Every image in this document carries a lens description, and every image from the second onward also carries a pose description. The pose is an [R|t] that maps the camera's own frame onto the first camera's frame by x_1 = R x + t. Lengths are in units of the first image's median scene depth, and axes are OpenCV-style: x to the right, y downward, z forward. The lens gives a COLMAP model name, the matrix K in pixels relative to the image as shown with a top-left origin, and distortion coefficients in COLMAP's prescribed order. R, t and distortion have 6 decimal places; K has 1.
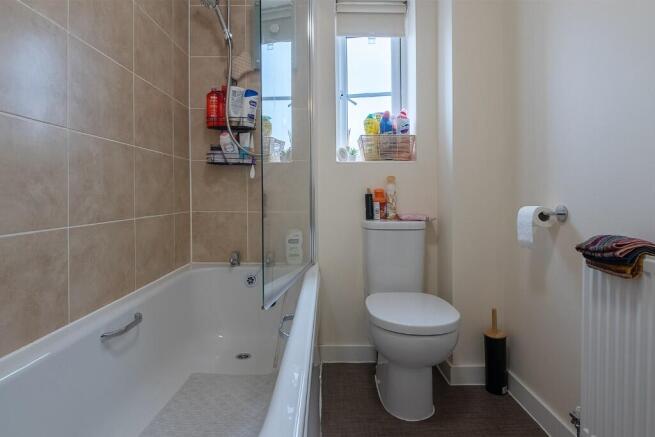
lens RADIAL K [[355.1, 0, 328.2], [0, 355.1, 243.0], [0, 0, 1]] dist [-0.003604, -0.001514]
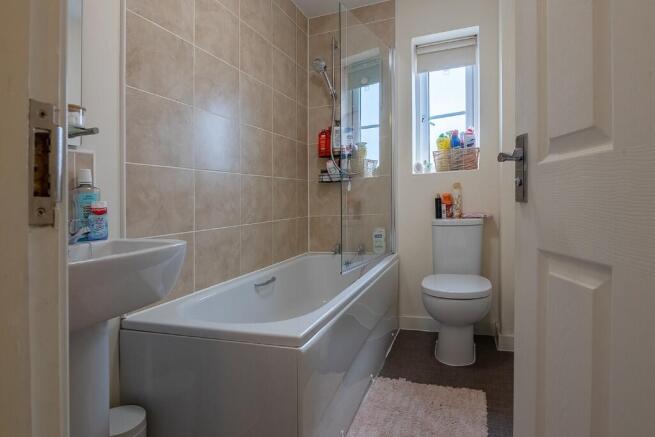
lens RADIAL K [[355.1, 0, 328.2], [0, 355.1, 243.0], [0, 0, 1]] dist [-0.003604, -0.001514]
pose [[0.935263, -0.003660, -0.353934, 0.198911], [-0.001374, 0.999901, -0.013970, 0.040077], [0.353950, 0.013551, 0.935166, -0.320001]]
